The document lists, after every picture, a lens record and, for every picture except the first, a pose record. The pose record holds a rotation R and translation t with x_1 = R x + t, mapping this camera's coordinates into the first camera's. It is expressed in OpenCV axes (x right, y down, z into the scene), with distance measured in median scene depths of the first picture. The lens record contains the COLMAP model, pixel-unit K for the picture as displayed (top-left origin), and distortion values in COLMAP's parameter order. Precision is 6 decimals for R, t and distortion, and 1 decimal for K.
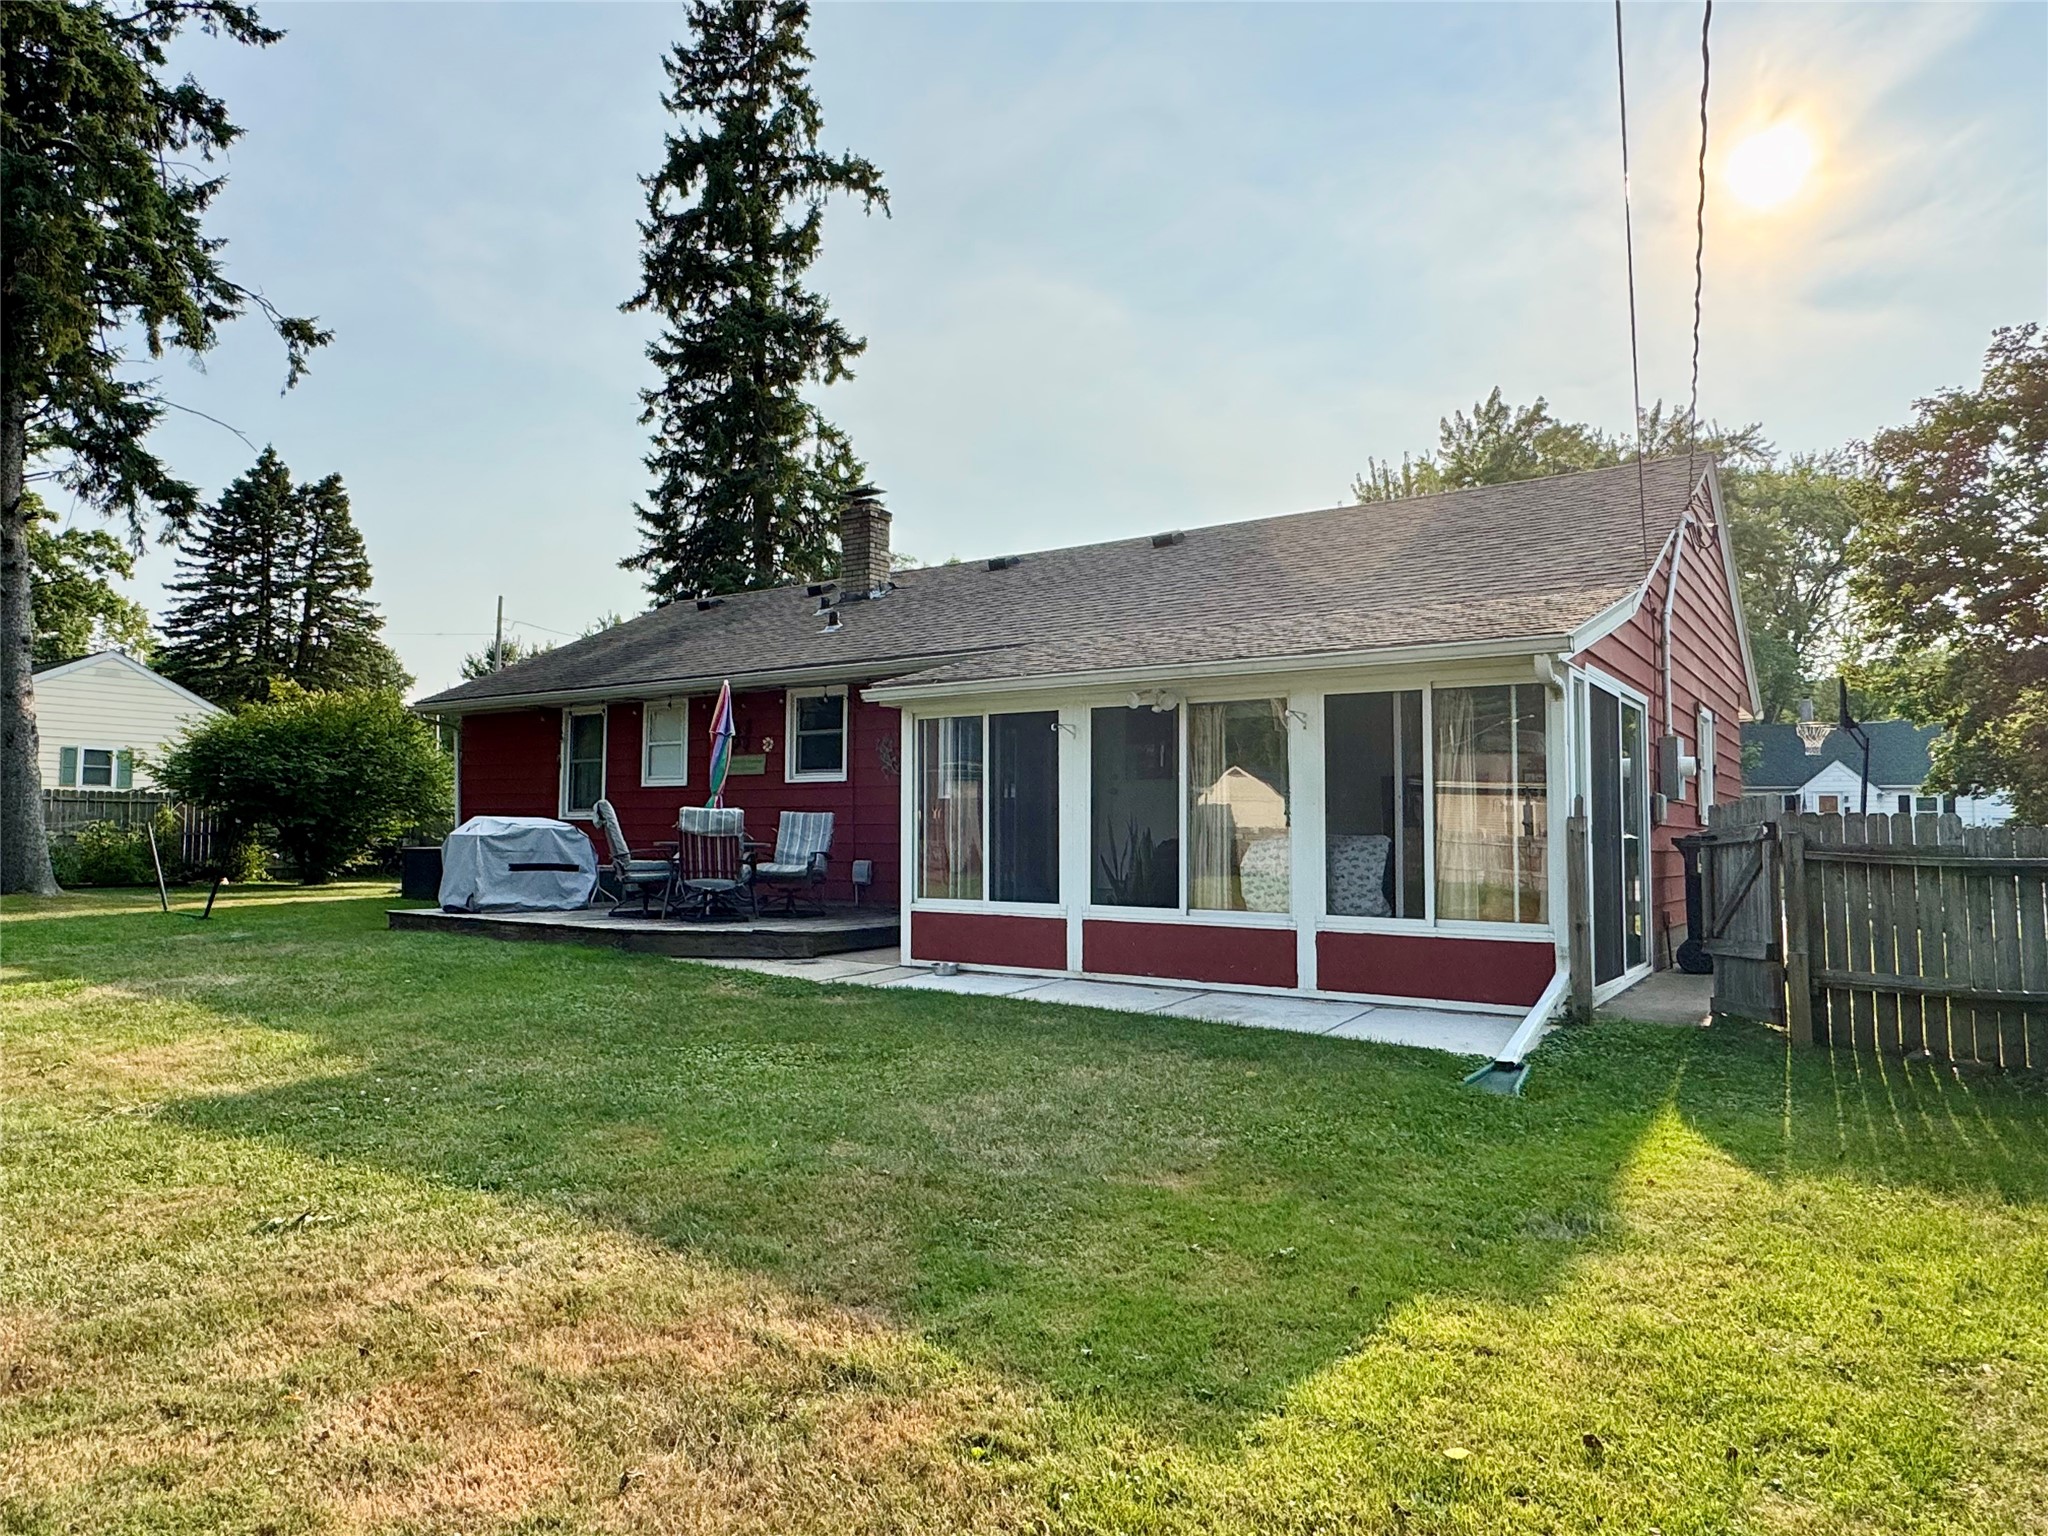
lens RADIAL K [[1299.5, 0, 1024.0], [0, 1299.5, 768.0], [0, 0, 1]] dist [-0.000976, 0.000454]
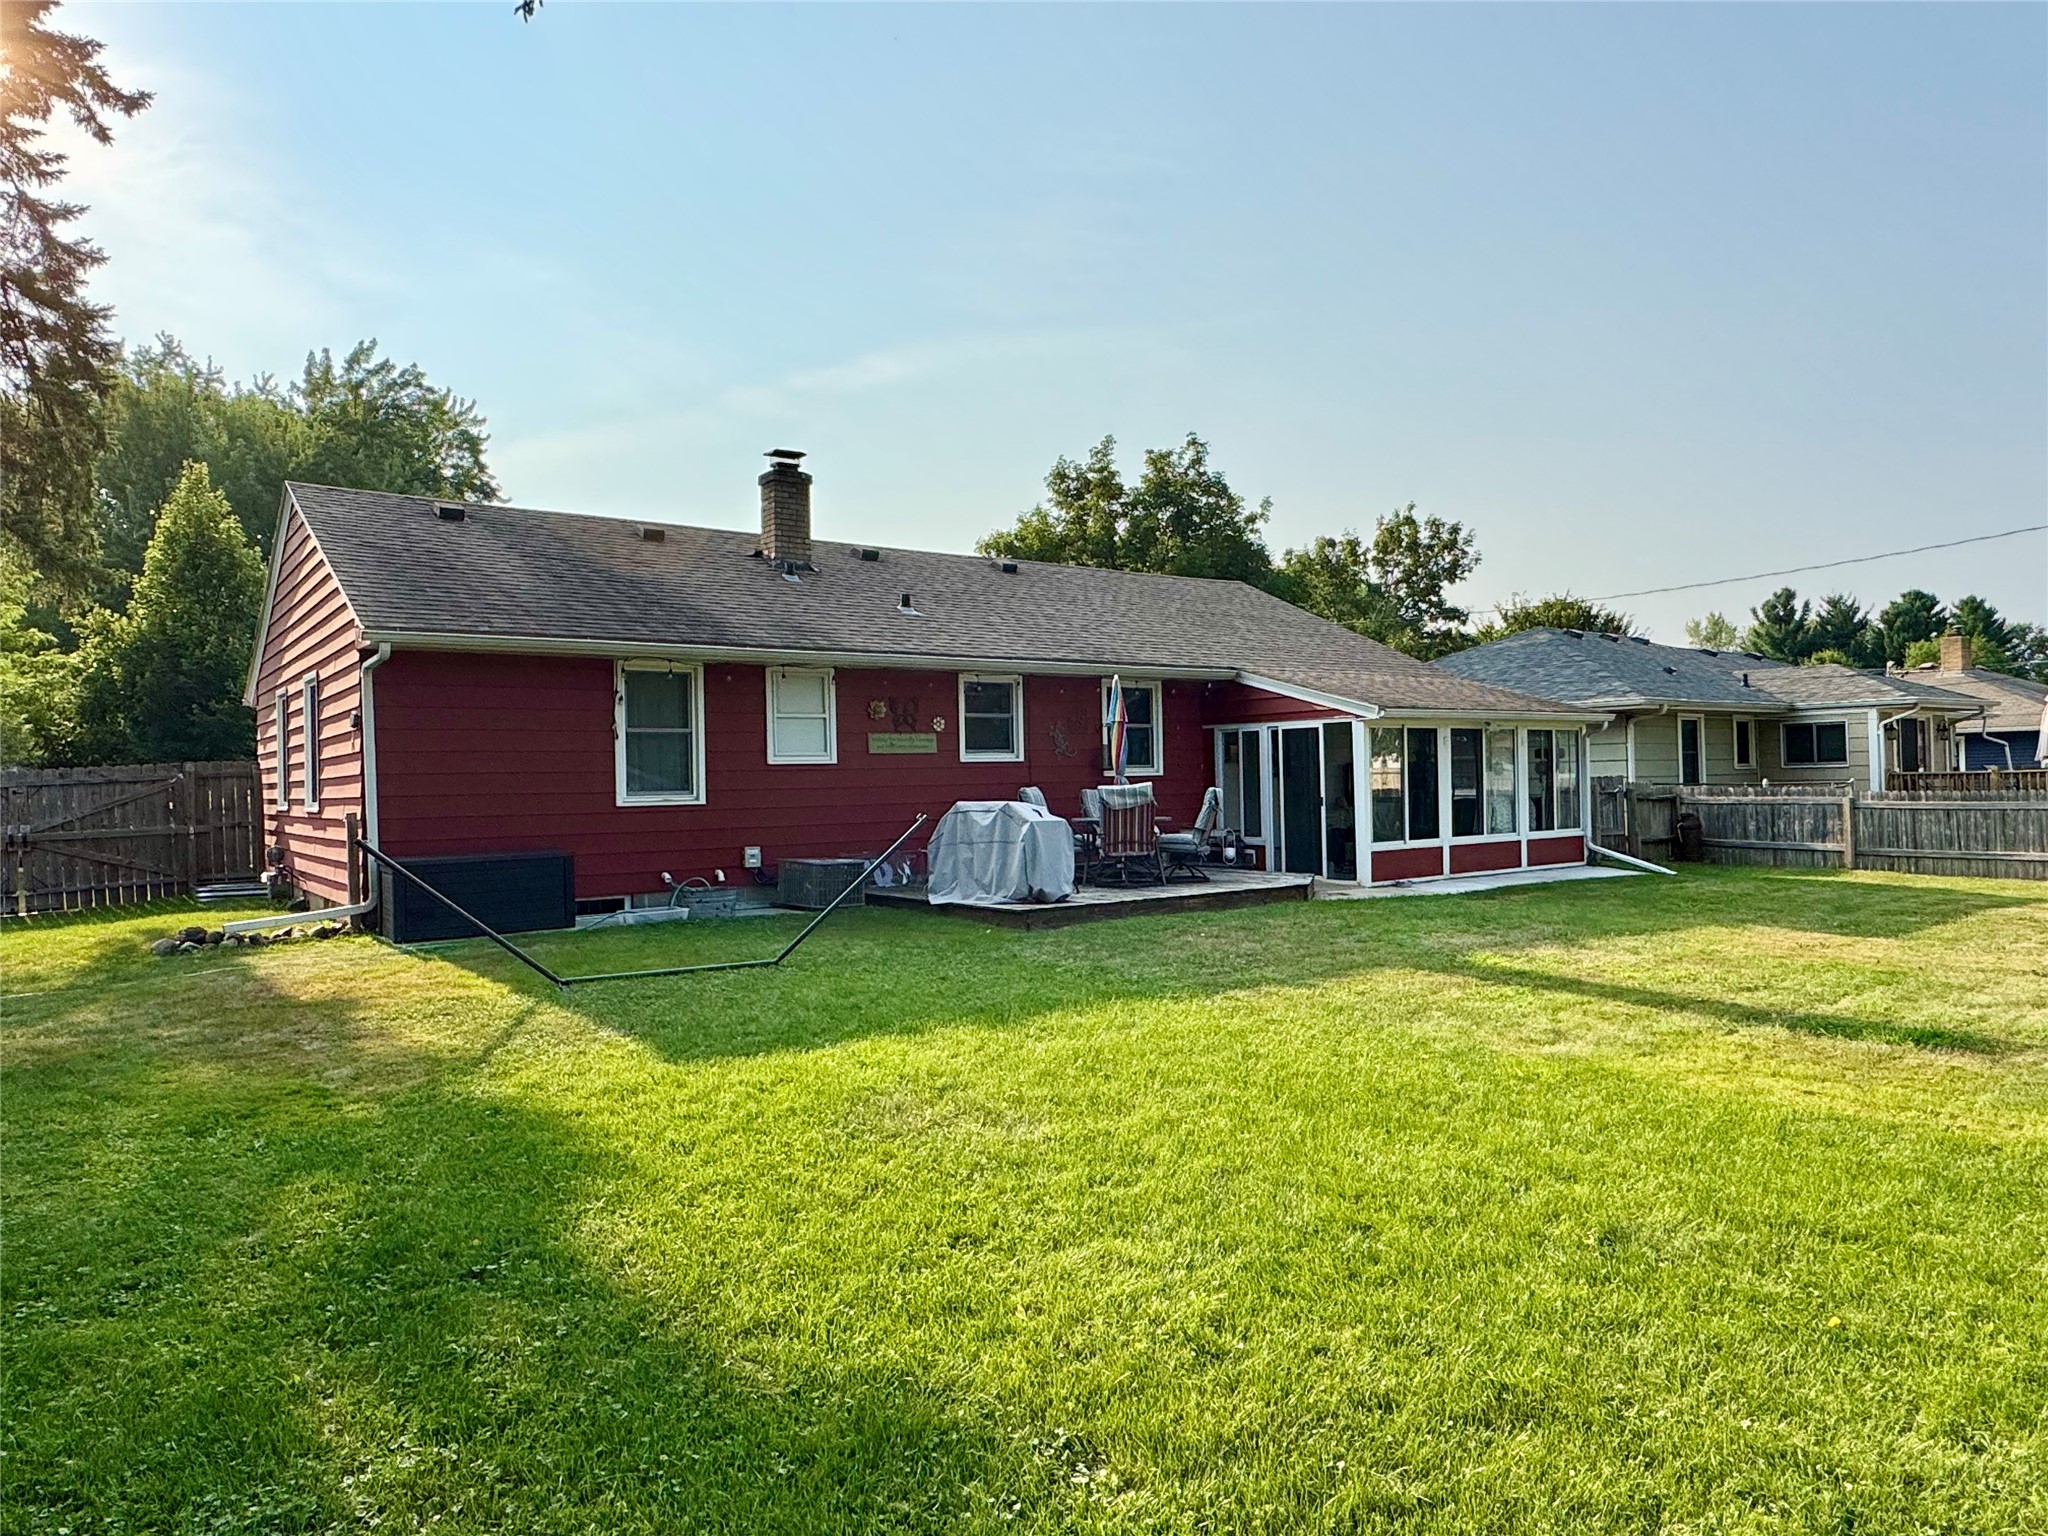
lens RADIAL K [[1299.5, 0, 1024.0], [0, 1299.5, 768.0], [0, 0, 1]] dist [-0.000976, 0.000454]
pose [[0.316640, -0.002631, 0.948542, -1.815274], [-0.027200, 0.999560, 0.011852, 0.003768], [-0.948156, -0.029553, 0.316429, 0.973652]]
